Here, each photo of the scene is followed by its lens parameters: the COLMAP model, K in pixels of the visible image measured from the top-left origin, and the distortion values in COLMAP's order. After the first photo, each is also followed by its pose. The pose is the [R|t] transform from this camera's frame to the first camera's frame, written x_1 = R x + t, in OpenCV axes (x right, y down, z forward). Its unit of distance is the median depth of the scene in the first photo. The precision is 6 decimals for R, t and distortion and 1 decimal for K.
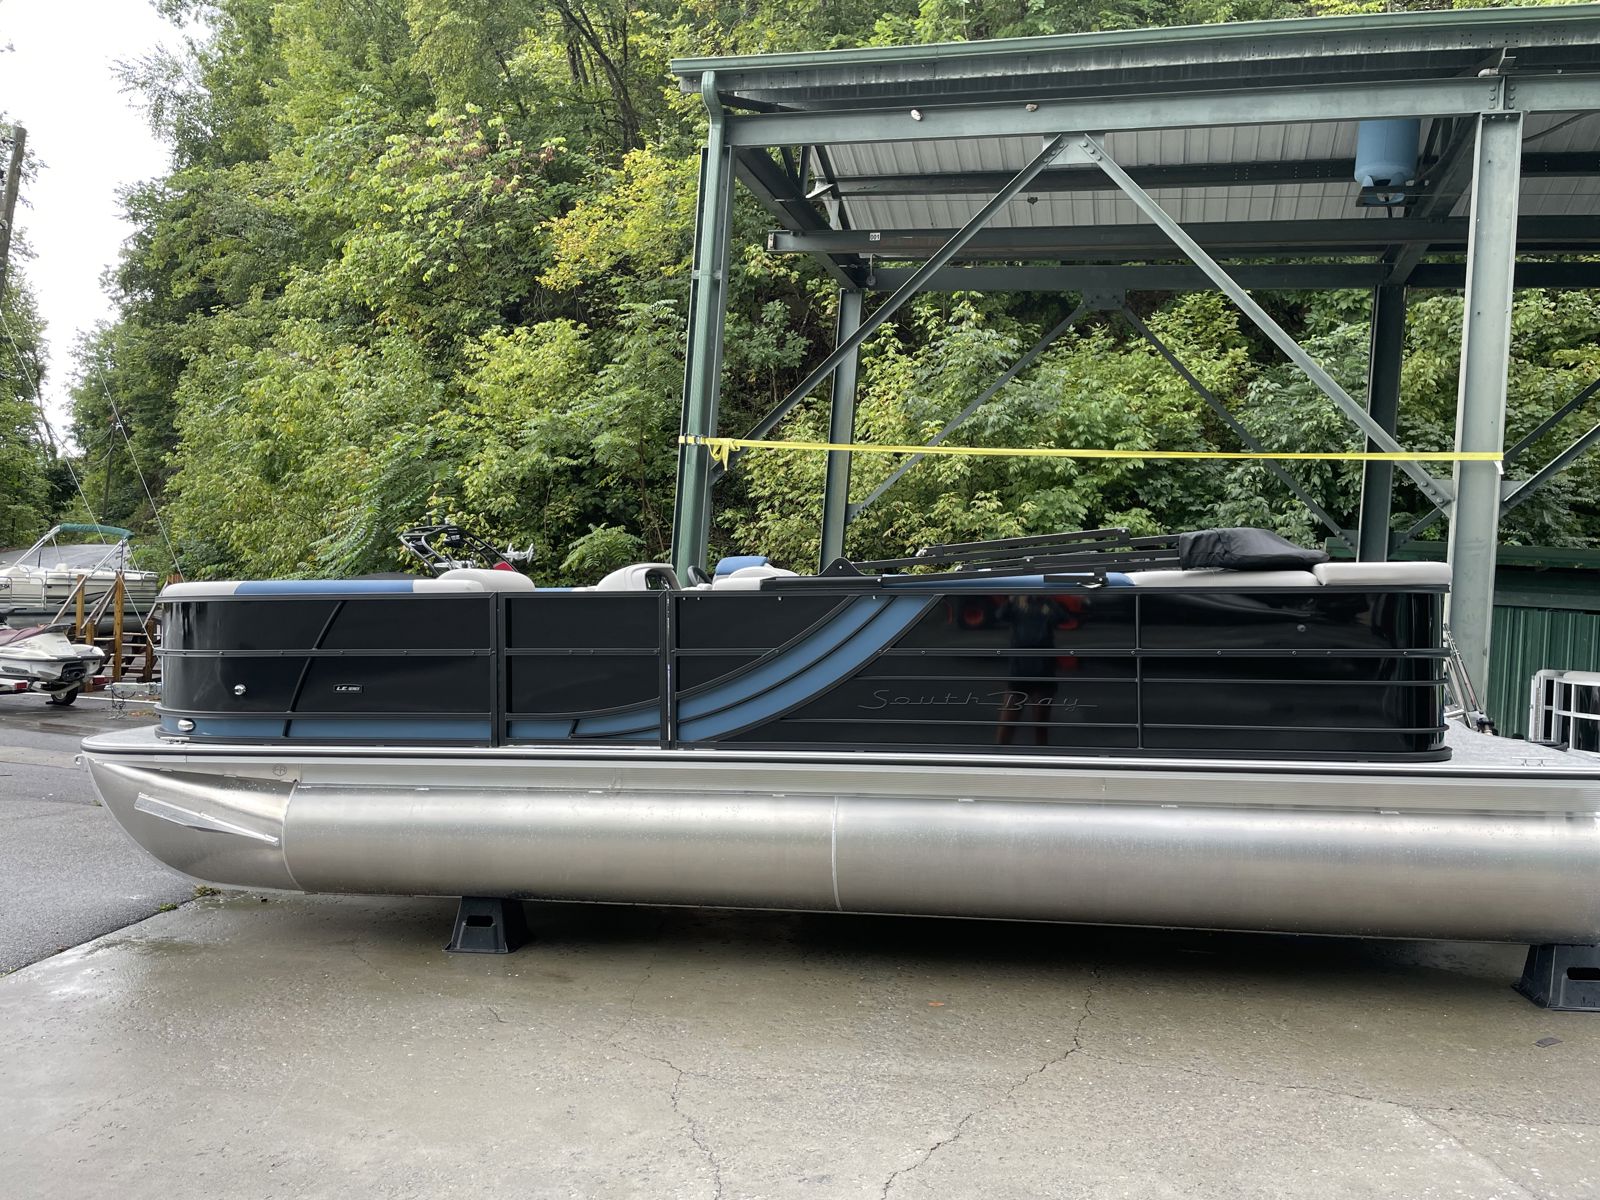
lens RADIAL K [[1205.0, 0, 805.7], [0, 1205.0, 575.2], [0, 0, 1]] dist [0.056364, -0.081186]
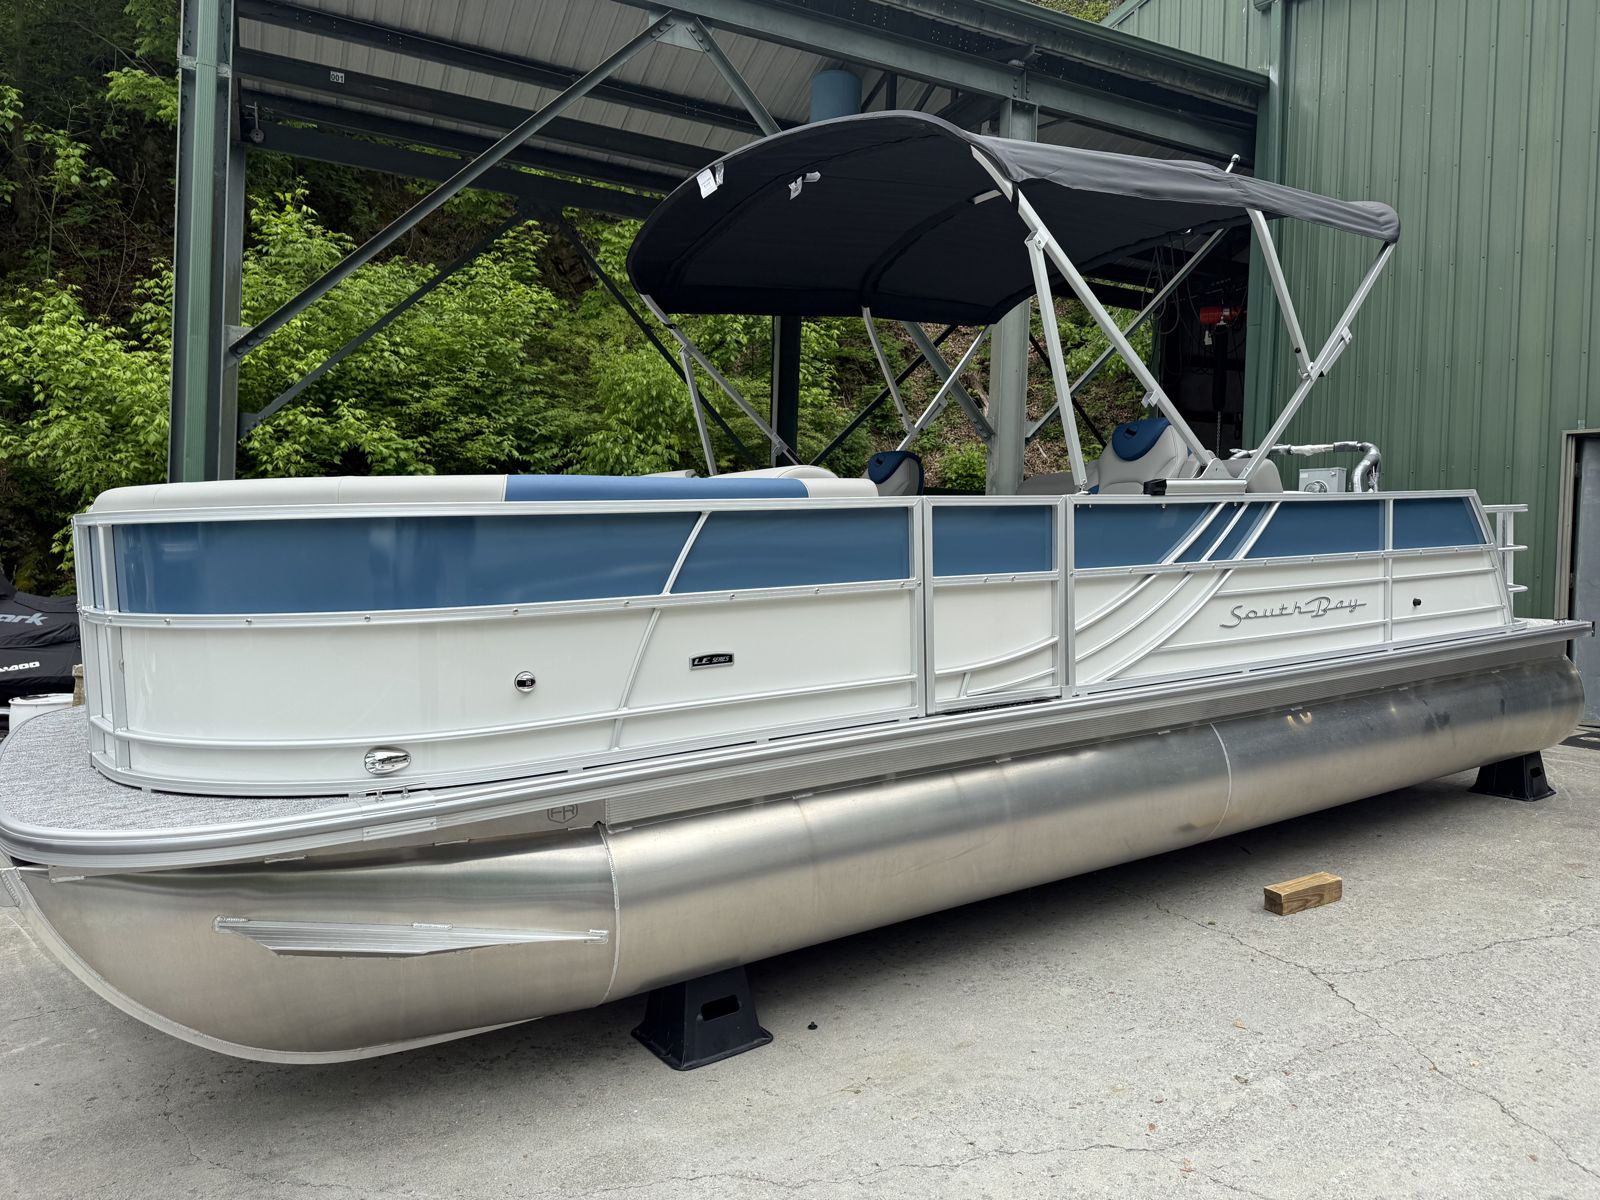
lens RADIAL K [[1116.8, 0, 800.0], [0, 1116.8, 600.0], [0, 0, 1]] dist [0.001607, -0.002329]
pose [[0.739500, -0.060138, 0.670465, -0.197008], [0.006344, 0.996580, 0.082392, 0.004969], [-0.673126, -0.056676, 0.737352, 0.187173]]
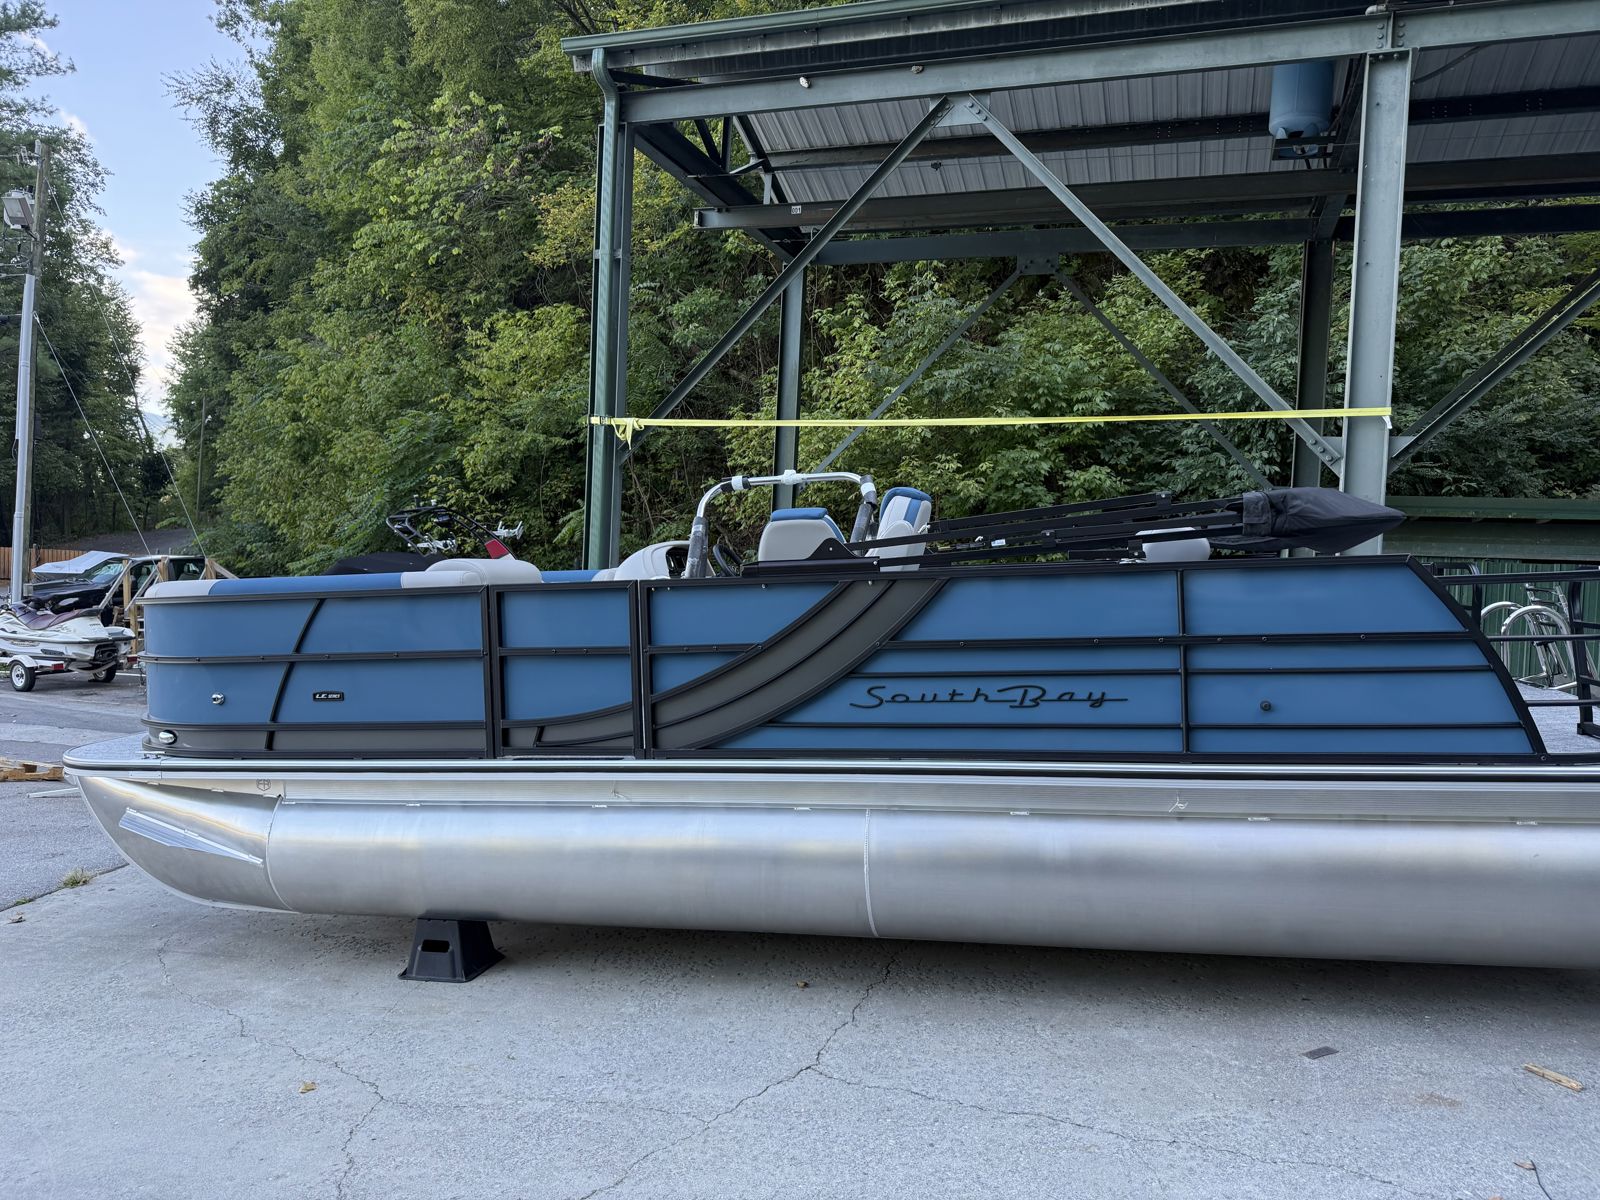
lens RADIAL K [[1116.8, 0, 800.0], [0, 1116.8, 600.0], [0, 0, 1]] dist [0.001607, -0.002329]
pose [[0.998940, -0.029677, -0.035182, 0.072267], [0.031711, 0.997771, 0.058718, -0.008083], [0.033361, -0.059772, 0.997654, 0.044191]]
